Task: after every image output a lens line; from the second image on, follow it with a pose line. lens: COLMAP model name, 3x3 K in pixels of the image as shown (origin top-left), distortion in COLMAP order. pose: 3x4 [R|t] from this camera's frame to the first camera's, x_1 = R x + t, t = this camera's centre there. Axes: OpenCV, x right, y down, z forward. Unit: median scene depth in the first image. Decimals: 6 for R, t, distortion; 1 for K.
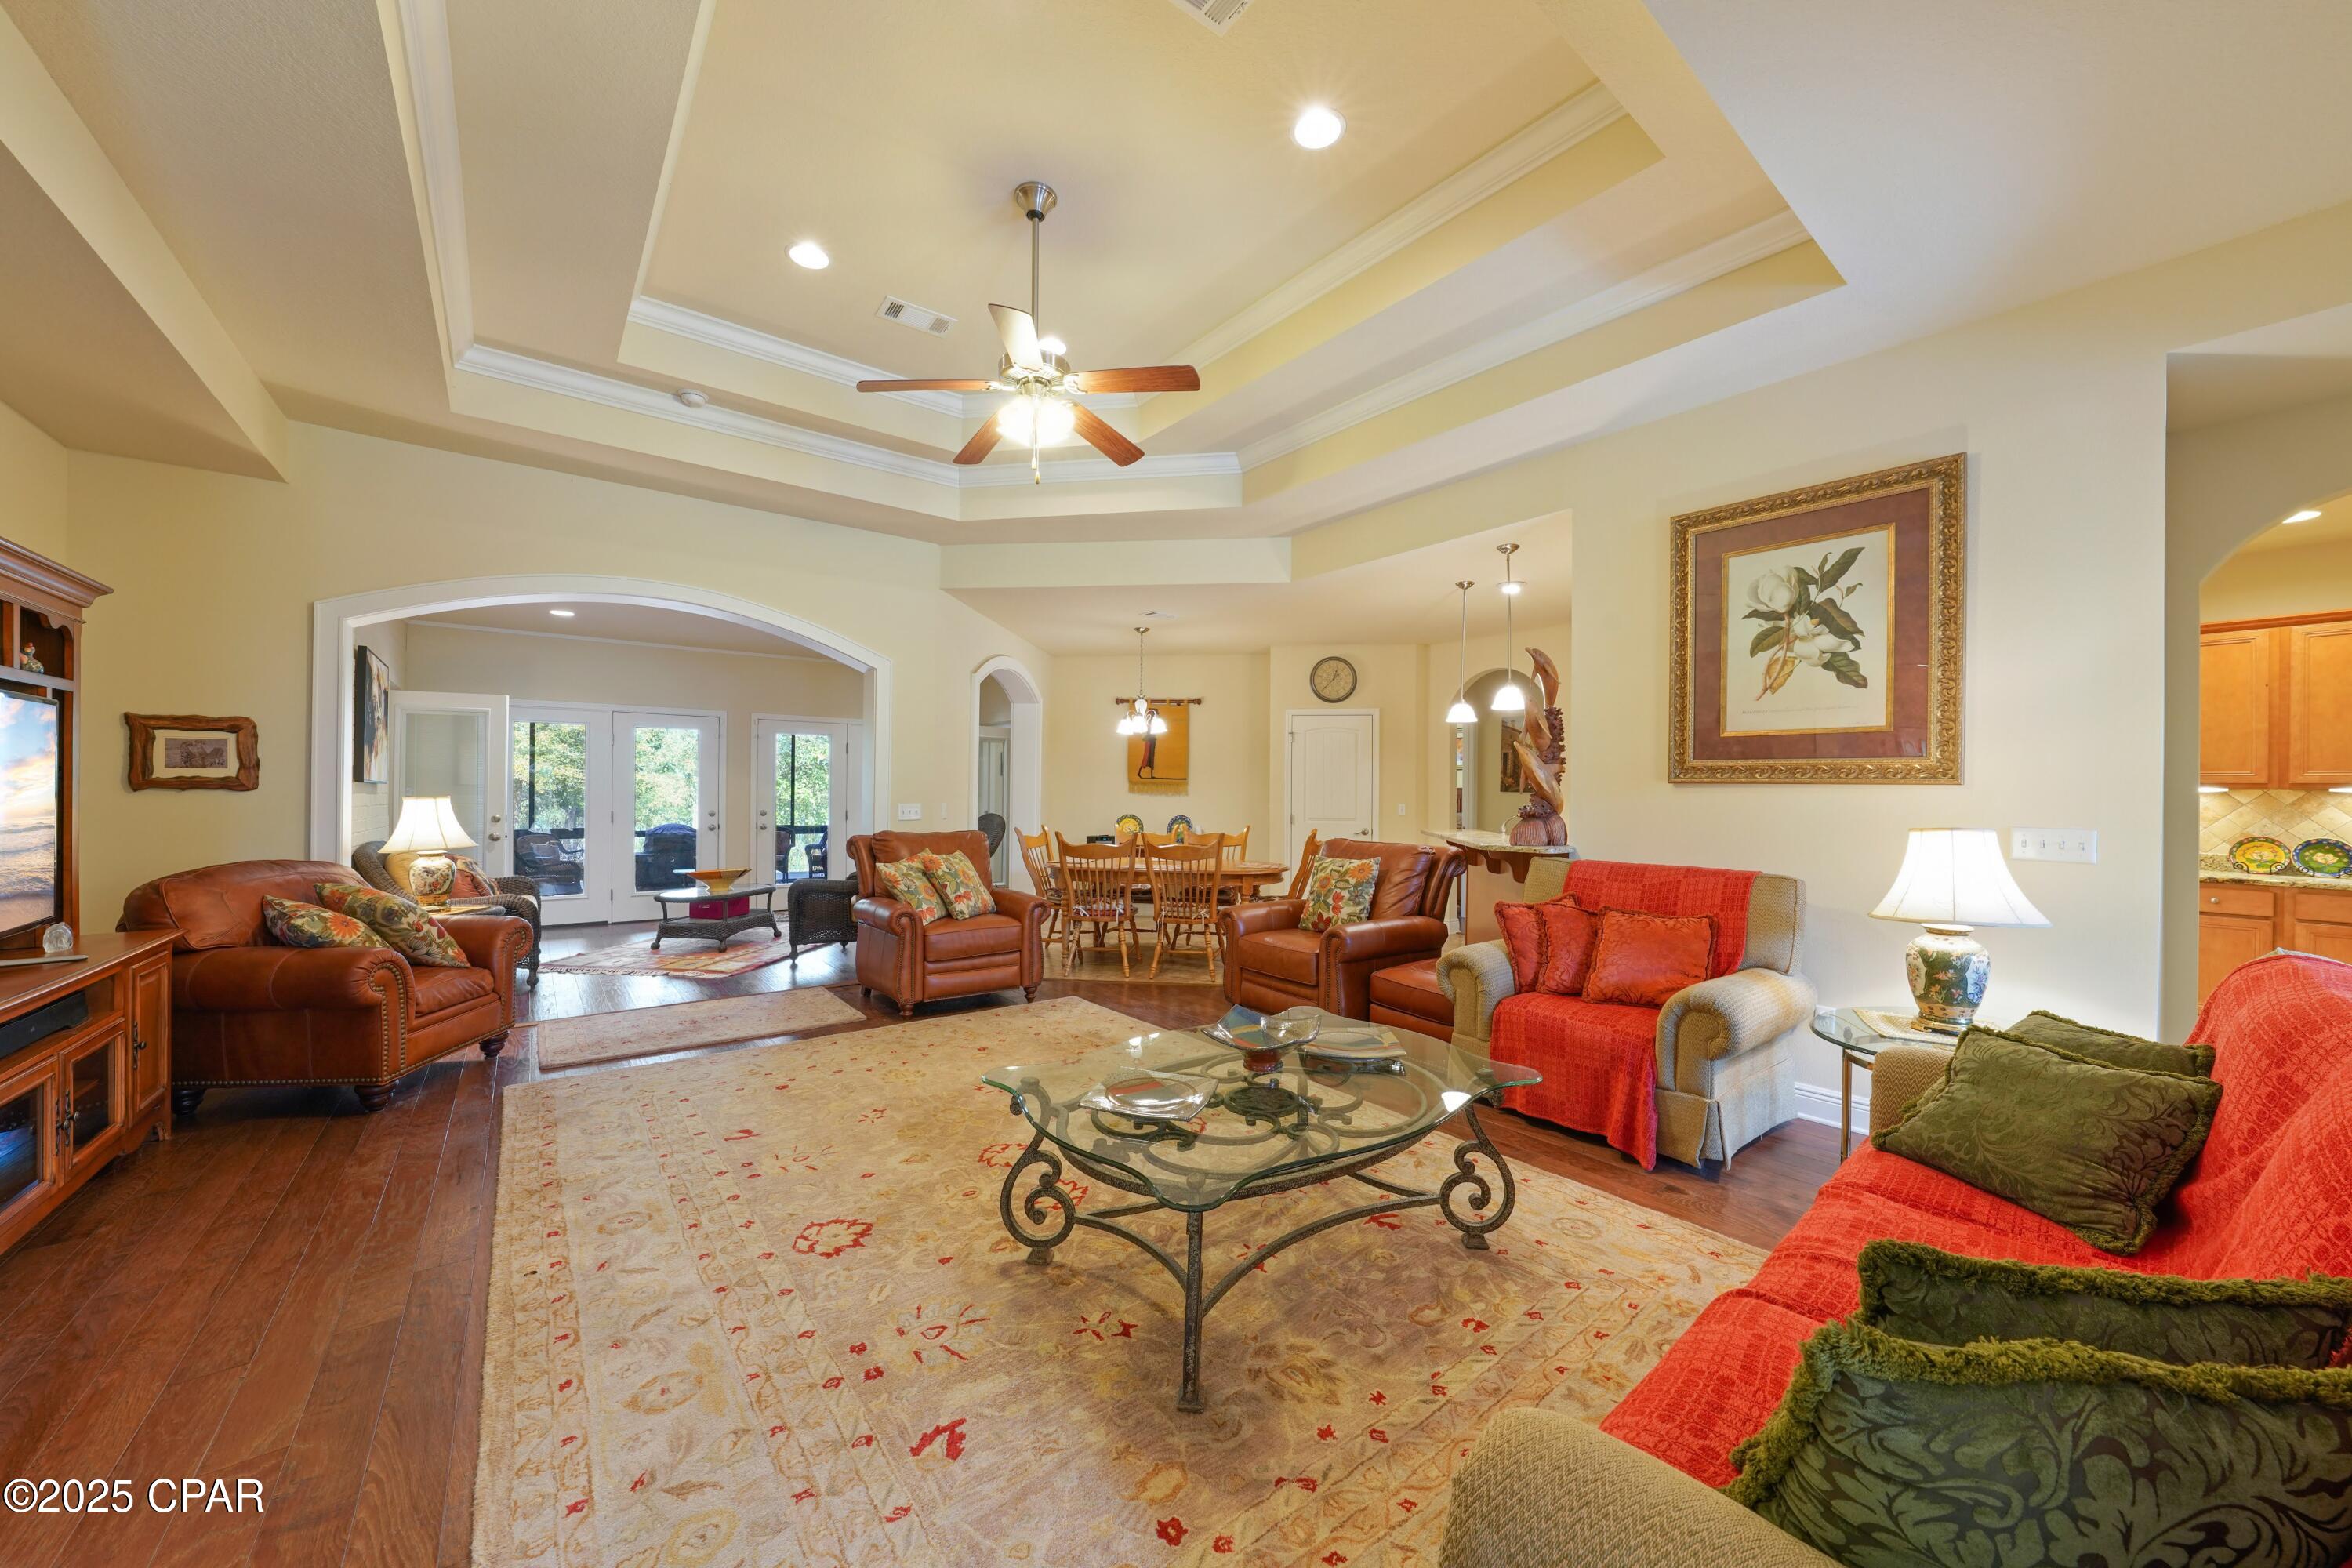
lens RADIAL K [[856.0, 0, 1176.0], [0, 856.0, 784.0], [0, 0, 1]] dist [-0.014170, 0.000123]
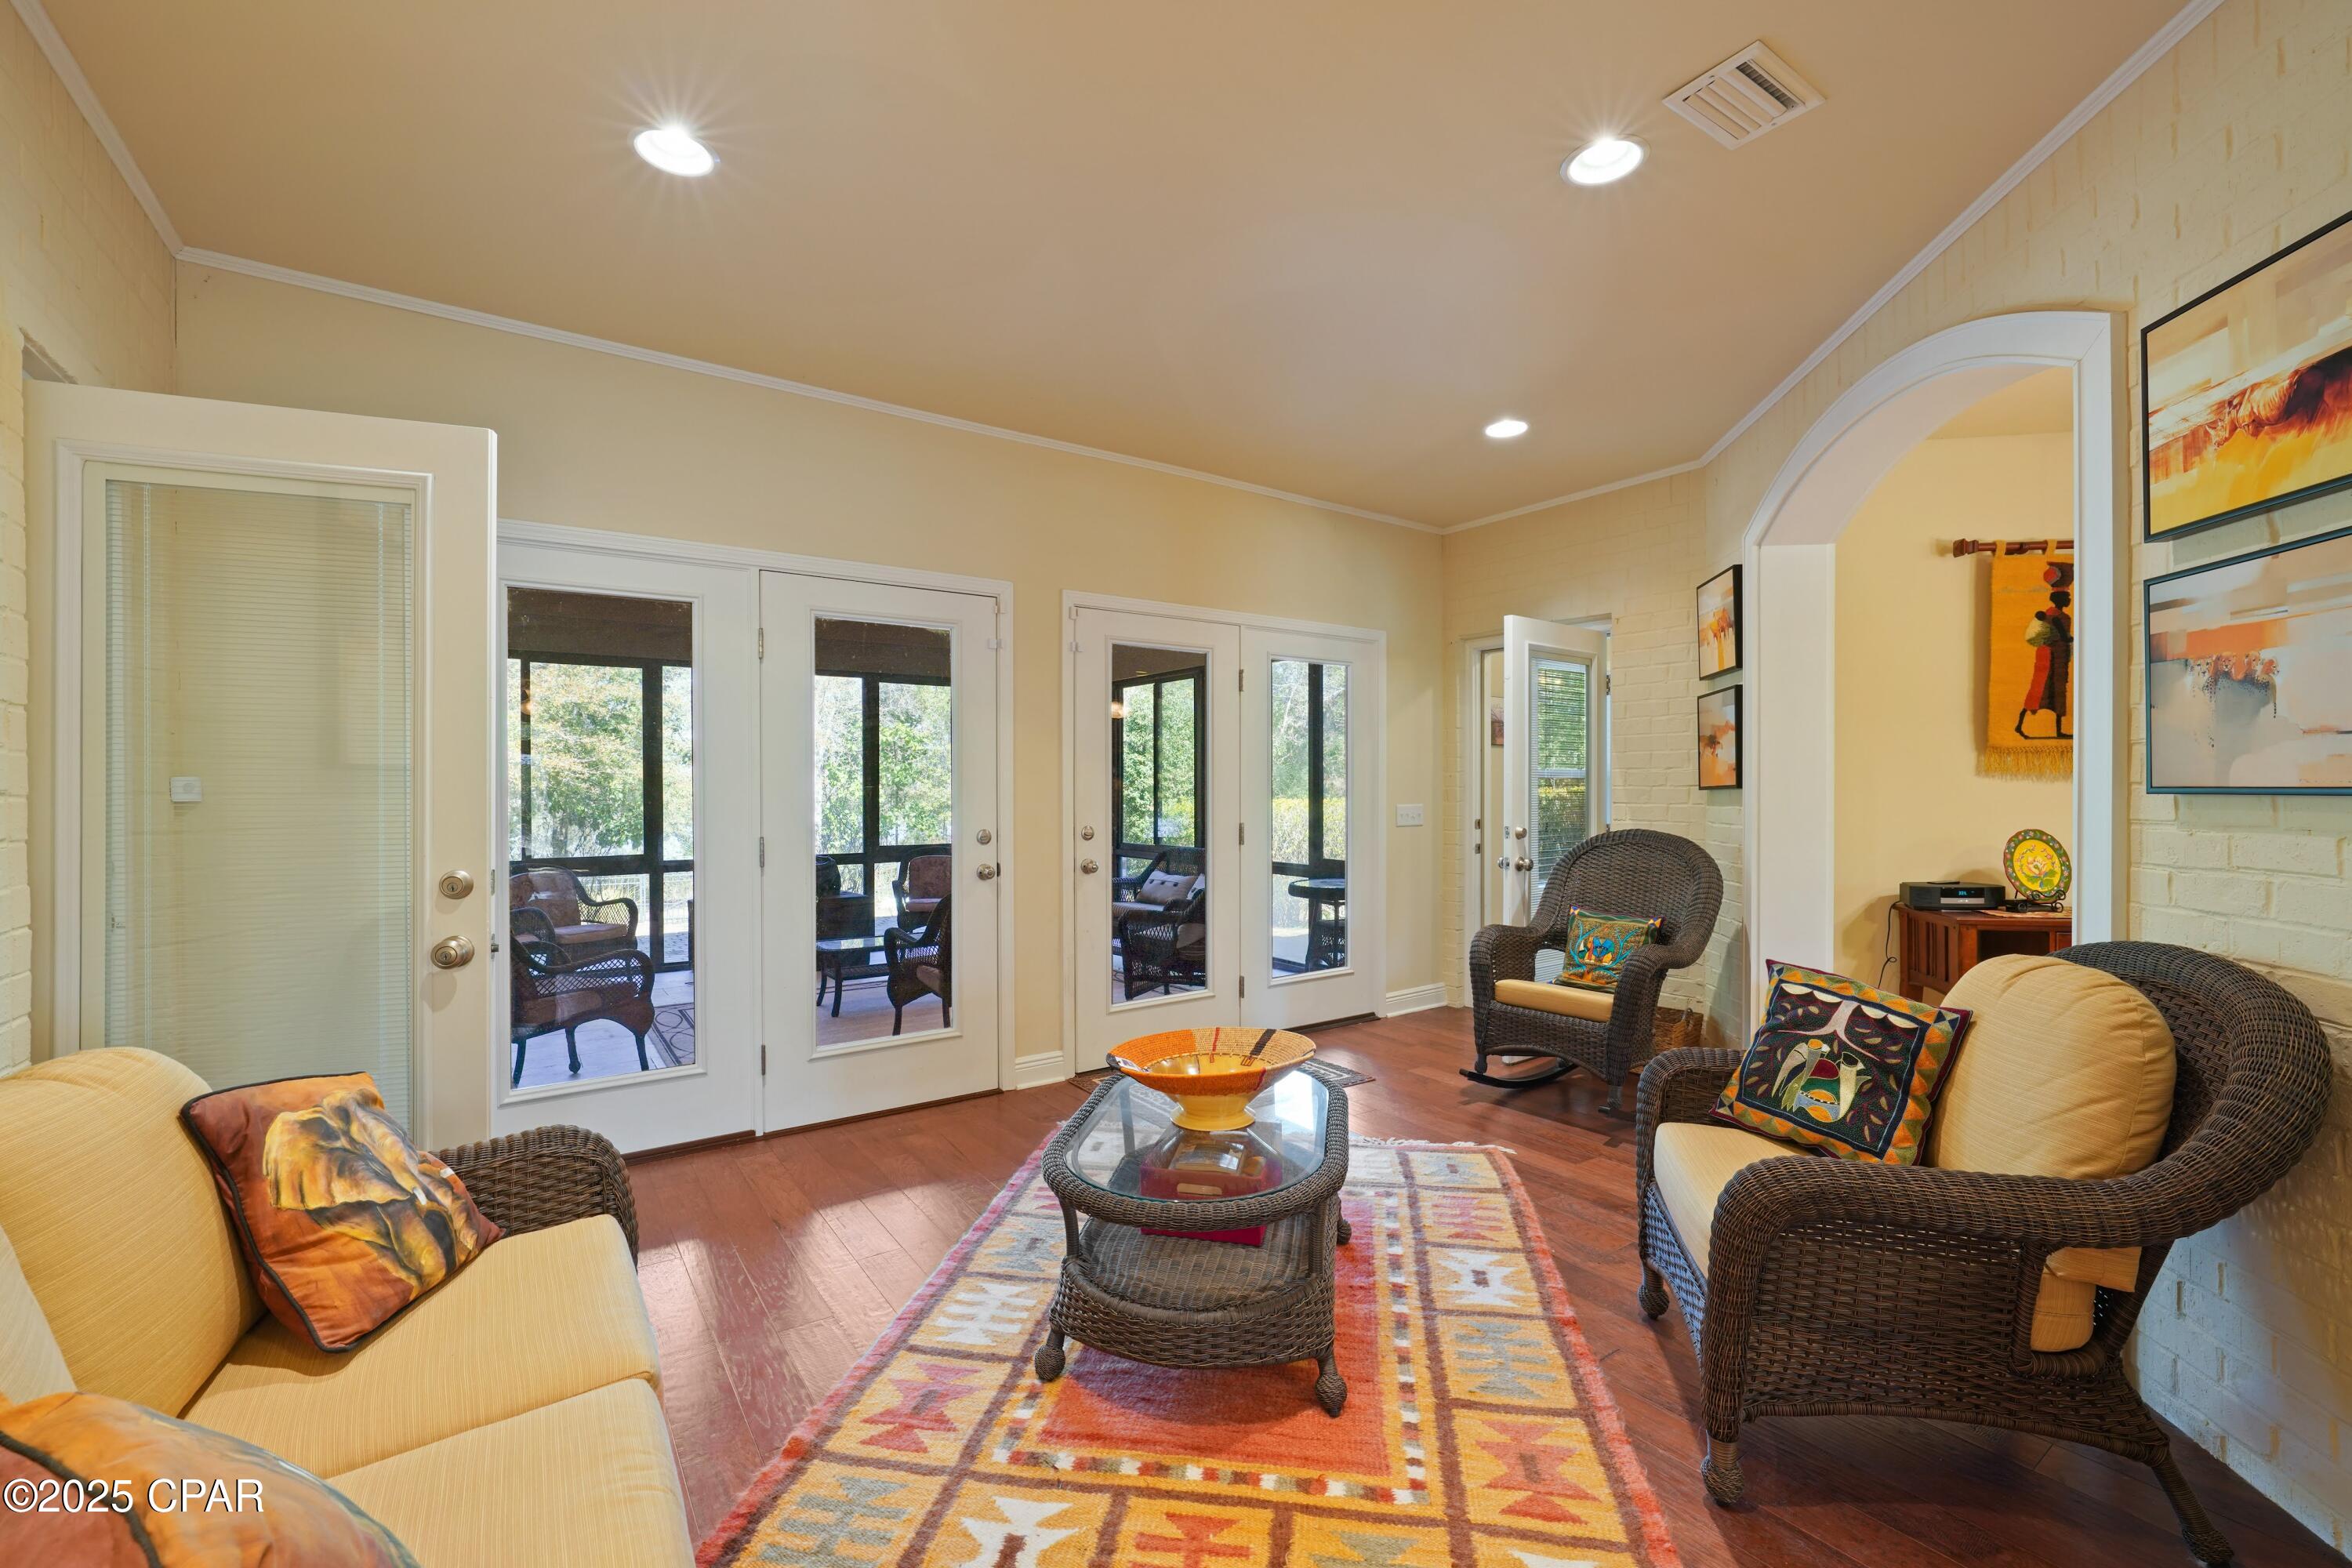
lens RADIAL K [[972.6, 0, 1176.0], [0, 972.6, 784.0], [0, 0, 1]] dist [-0.011939, 0.000065]
pose [[0.999129, -0.009518, -0.040632, -0.433303], [0.009823, 0.999925, 0.007319, 0.007800], [0.040560, -0.007711, 0.999147, 0.543091]]
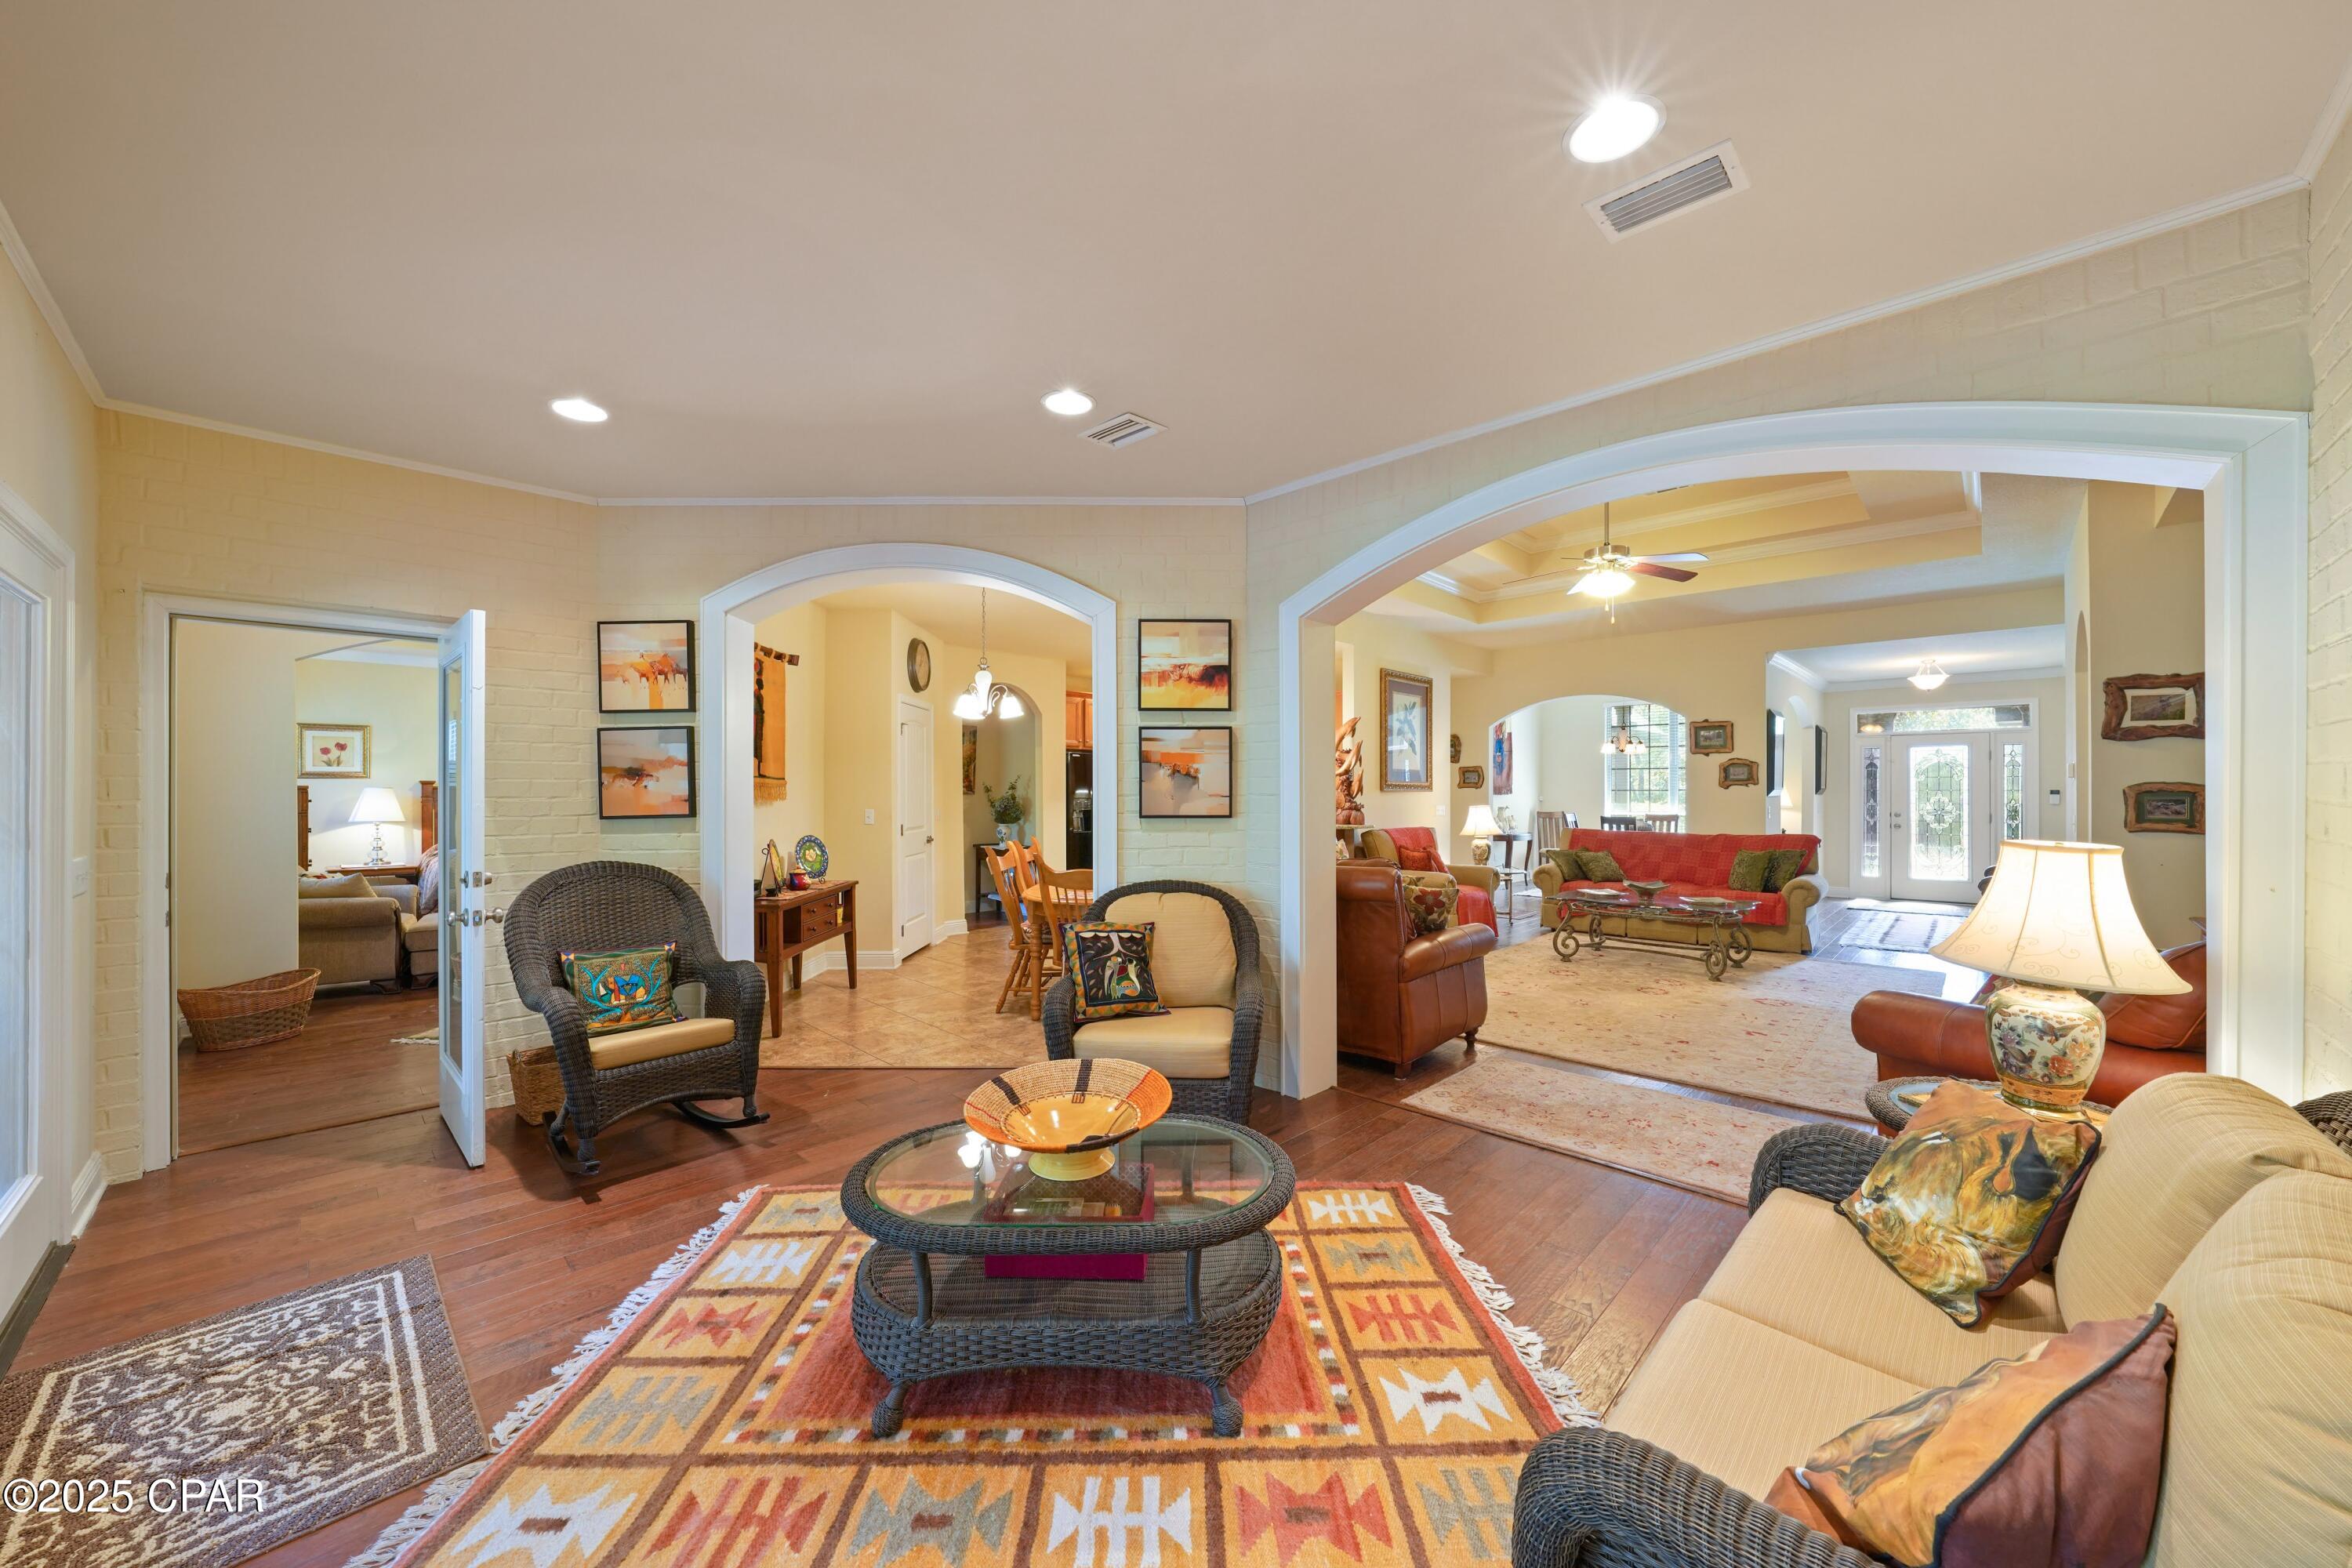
lens RADIAL K [[856.0, 0, 1176.0], [0, 856.0, 784.0], [0, 0, 1]] dist [-0.014170, 0.000123]
pose [[-0.140788, -0.003390, 0.990034, -0.672932], [-0.010338, 0.999945, 0.001953, -0.005366], [-0.989986, -0.009960, -0.140815, 0.812854]]
